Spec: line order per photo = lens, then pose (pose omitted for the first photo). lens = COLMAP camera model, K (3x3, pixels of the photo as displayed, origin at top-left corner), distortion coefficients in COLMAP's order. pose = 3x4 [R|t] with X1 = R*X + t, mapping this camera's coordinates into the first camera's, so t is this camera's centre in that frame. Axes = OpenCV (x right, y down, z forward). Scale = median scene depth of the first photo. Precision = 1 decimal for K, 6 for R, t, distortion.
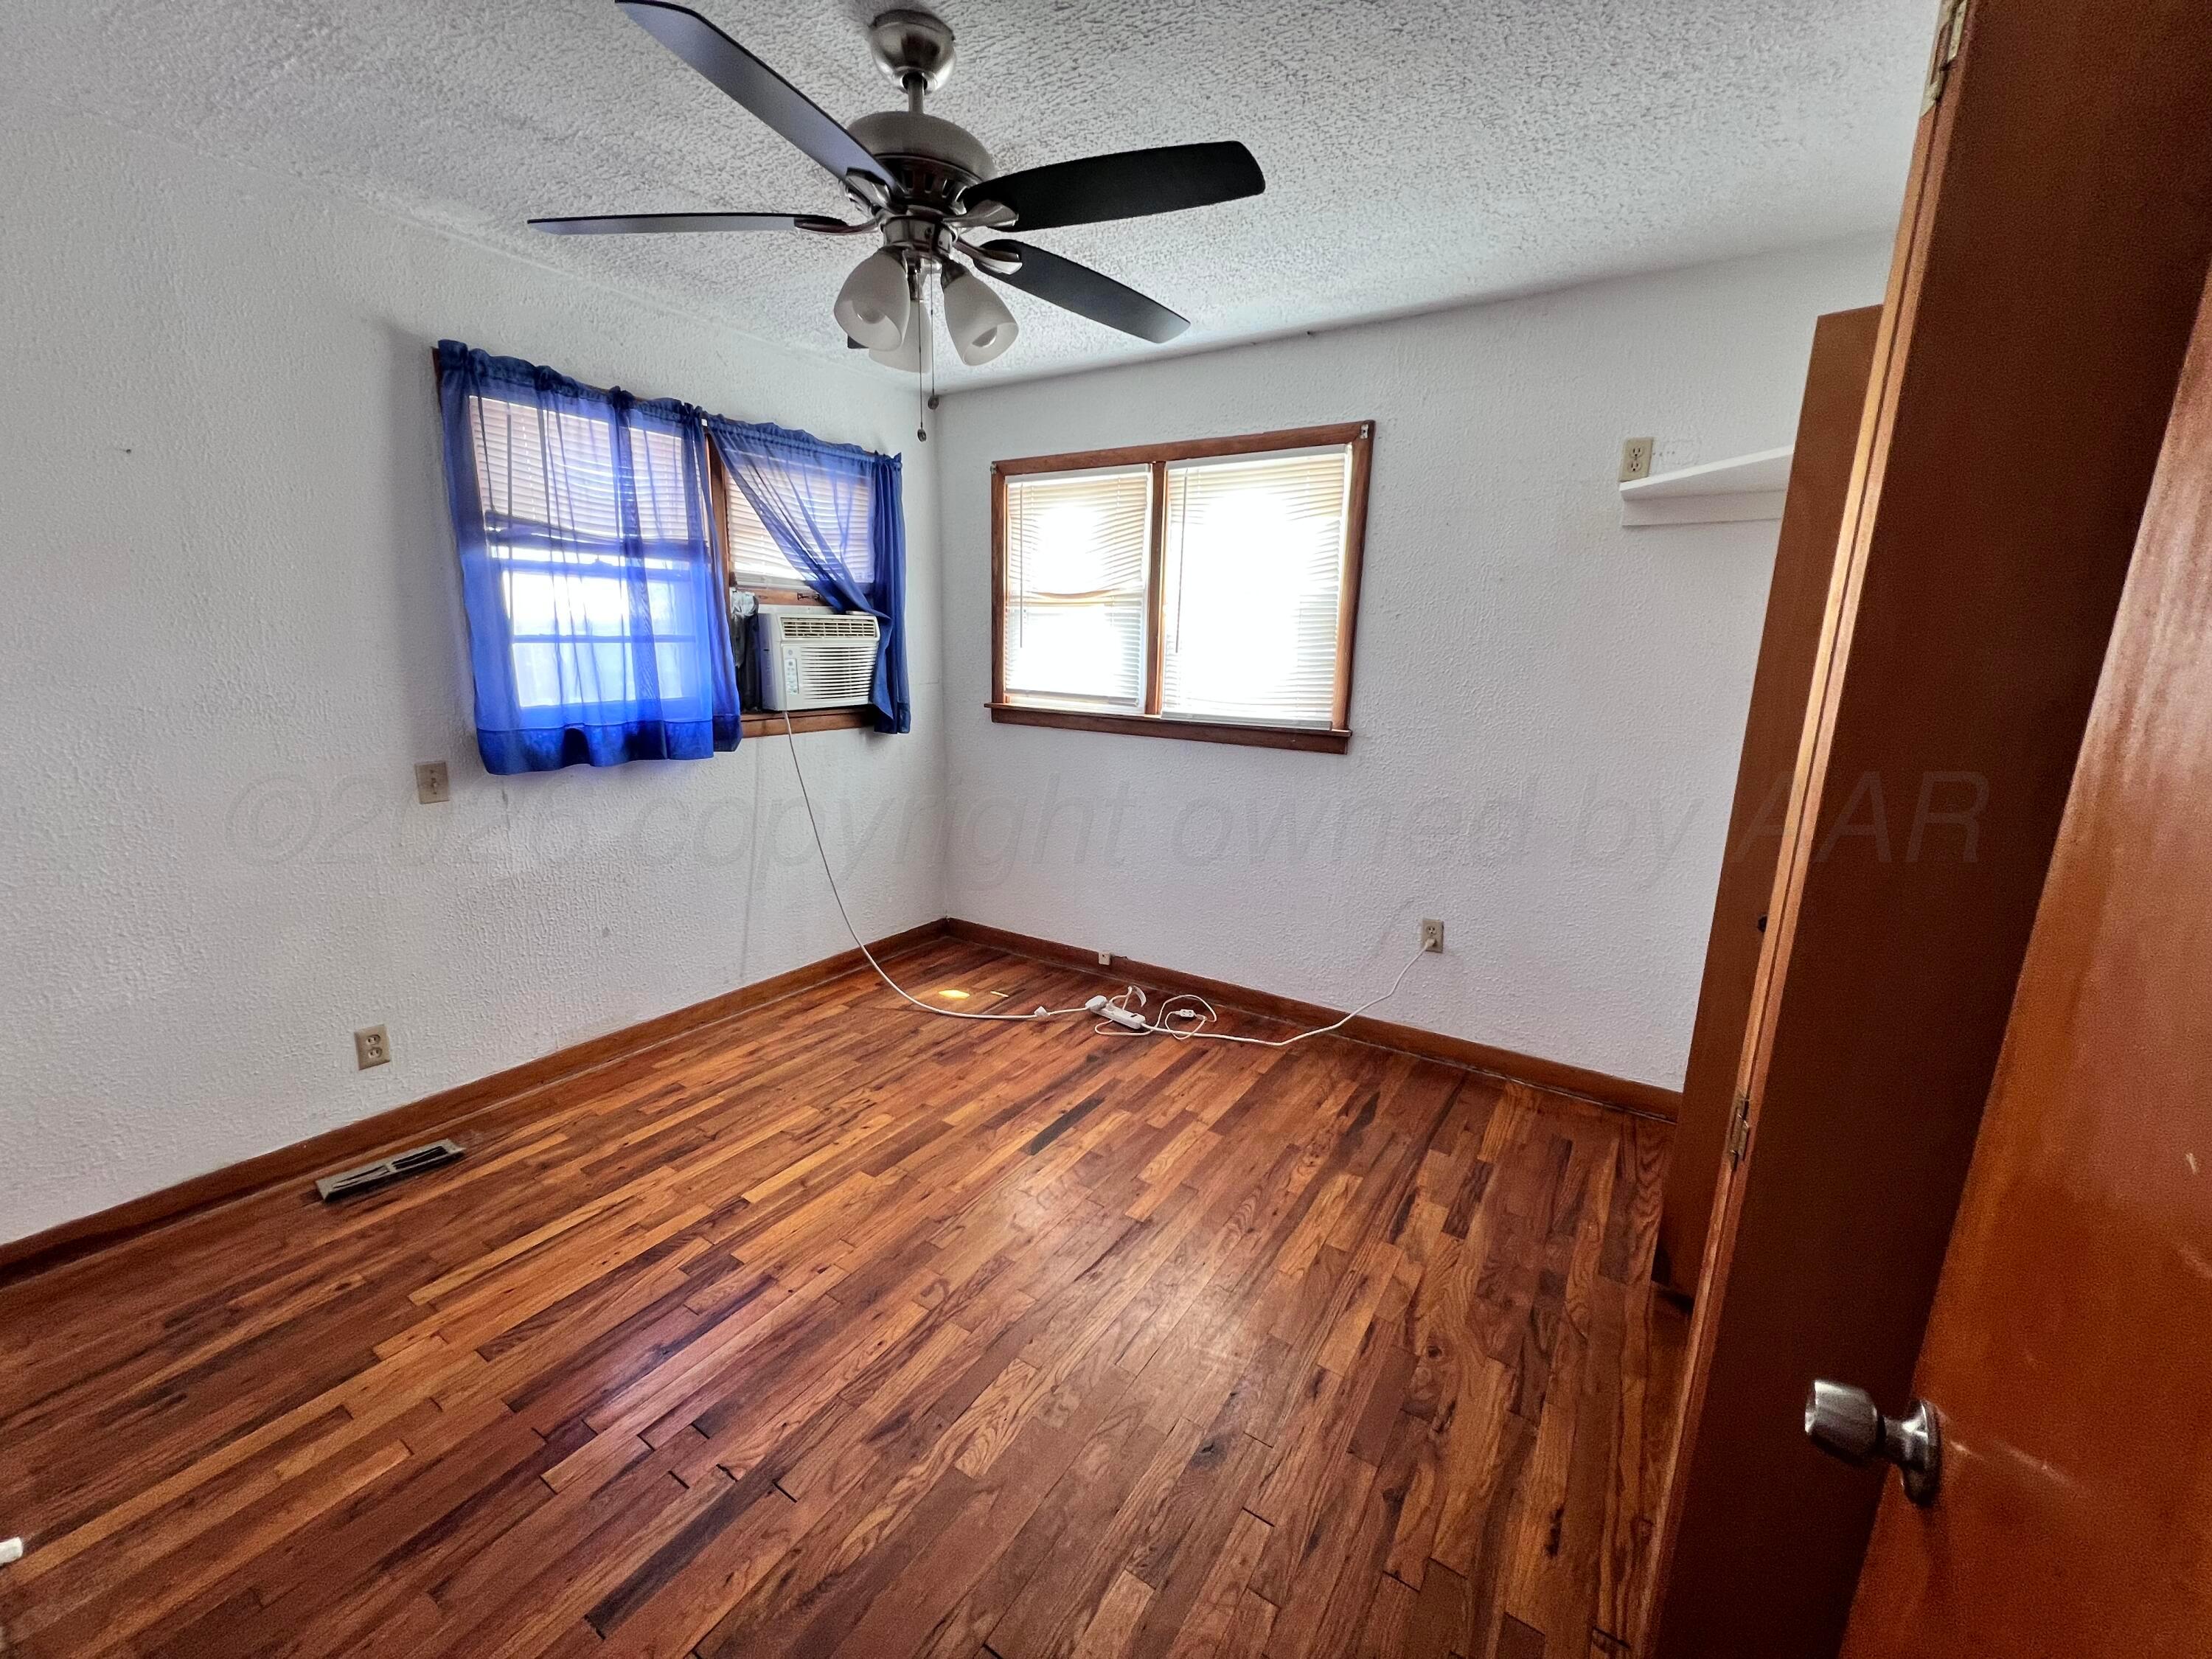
lens RADIAL K [[891.8, 0, 1106.0], [0, 891.8, 829.5], [0, 0, 1]] dist [0.000109, 0.000603]
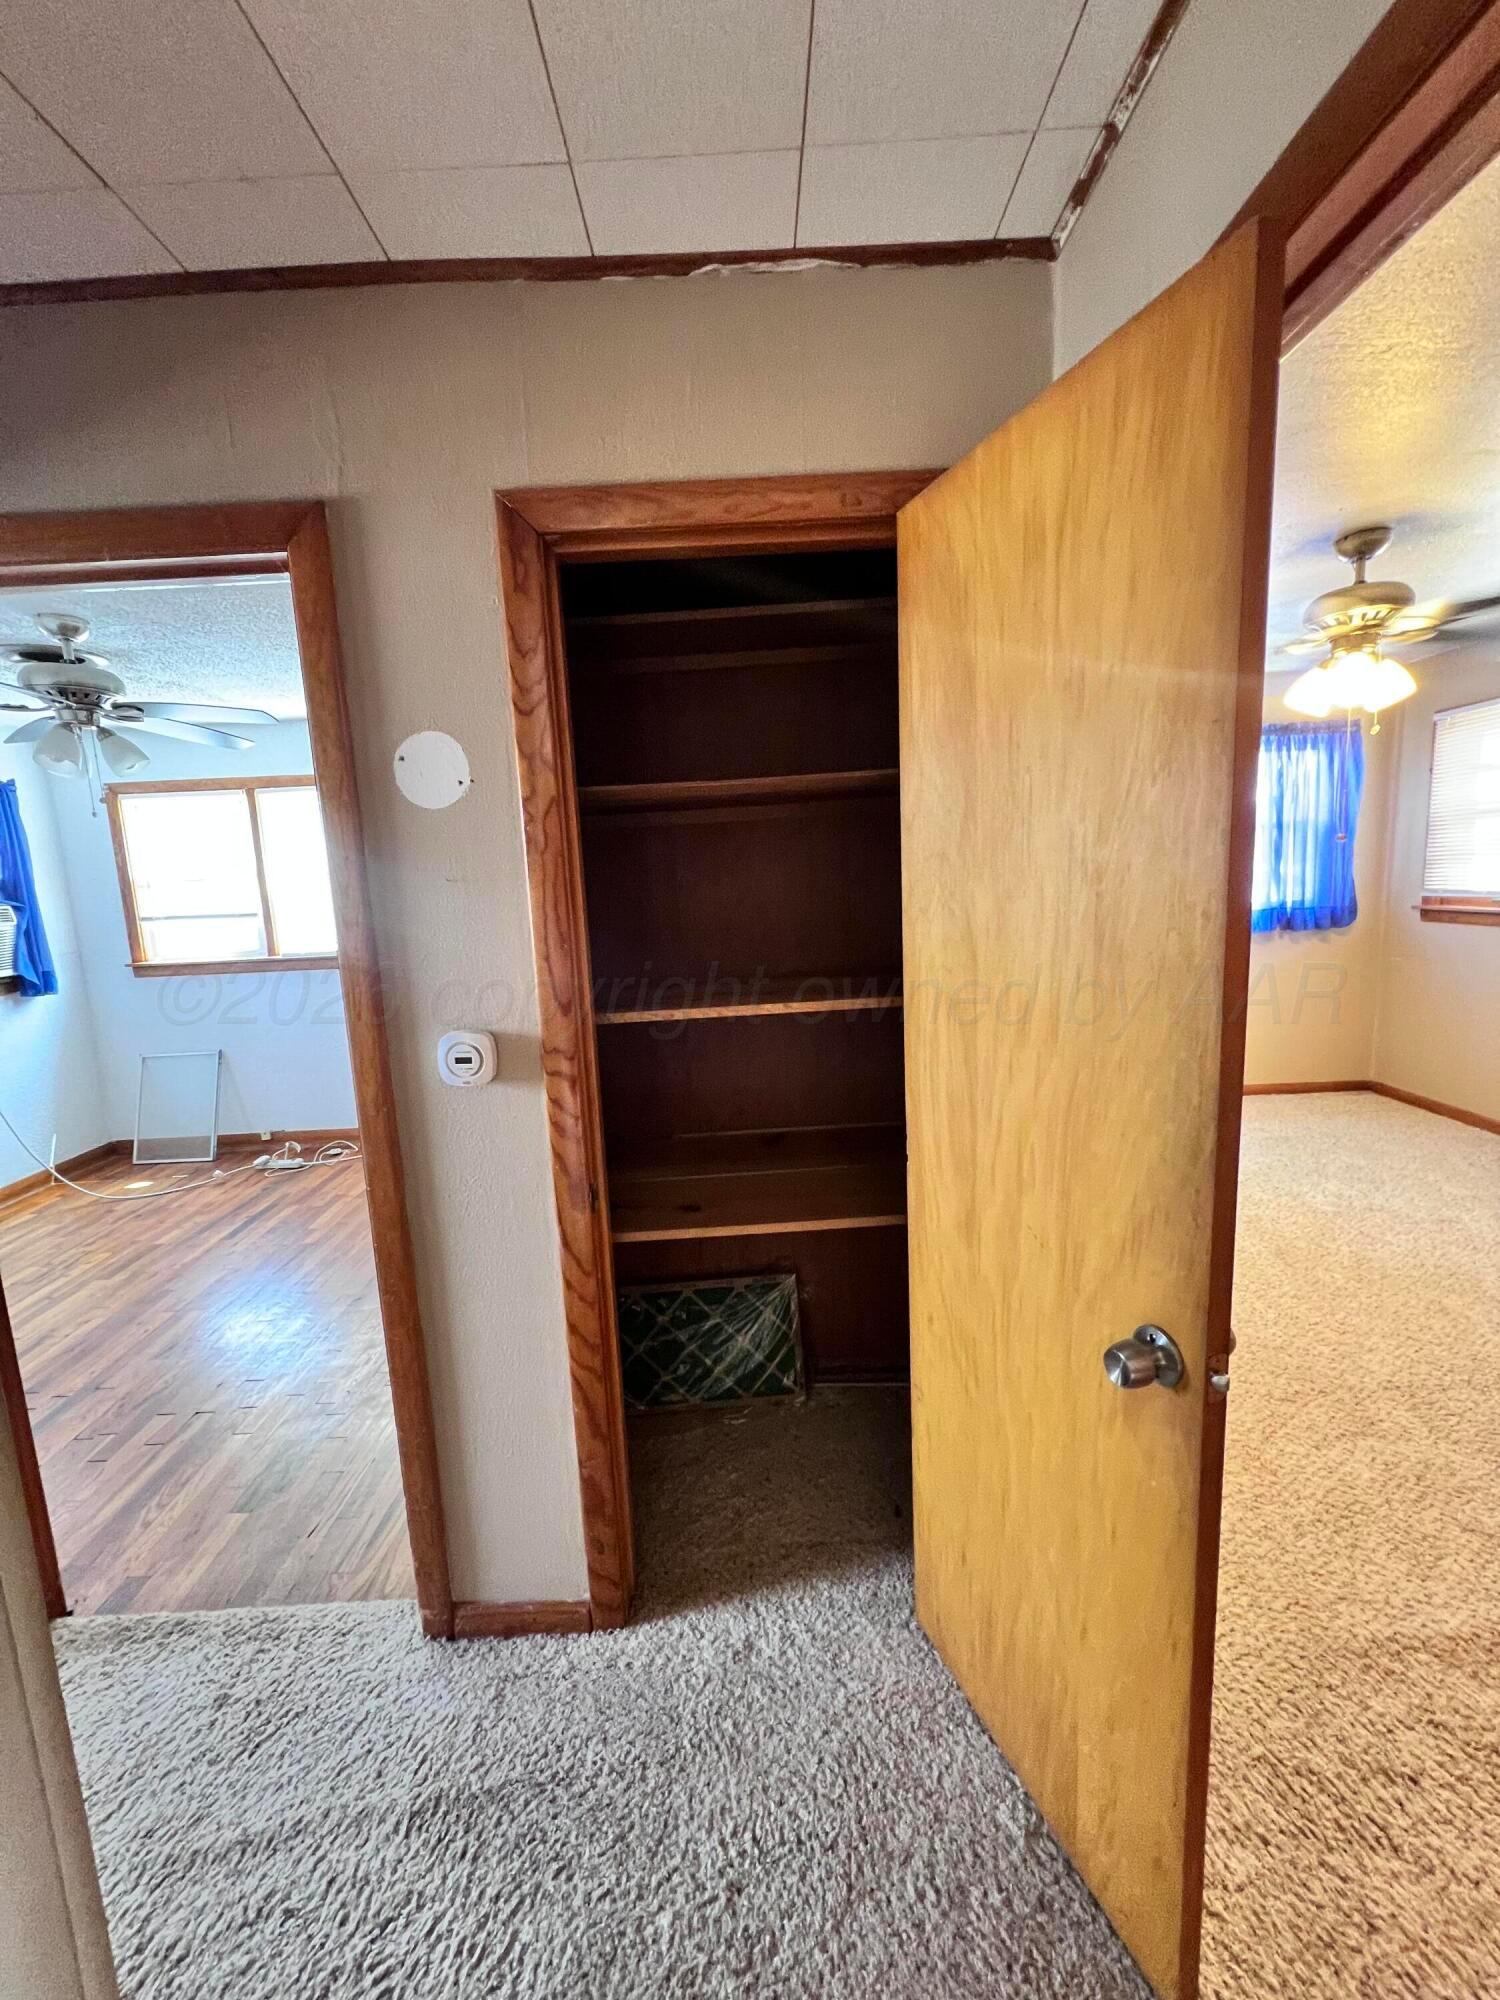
lens RADIAL K [[806.4, 0, 750.0], [0, 806.4, 1000.0], [0, 0, 1]] dist [0.000109, 0.000603]
pose [[0.835676, -0.146740, 0.529257, -0.006994], [0.179230, 0.983754, -0.010245, 0.110084], [-0.519155, 0.103420, 0.848400, -0.603373]]
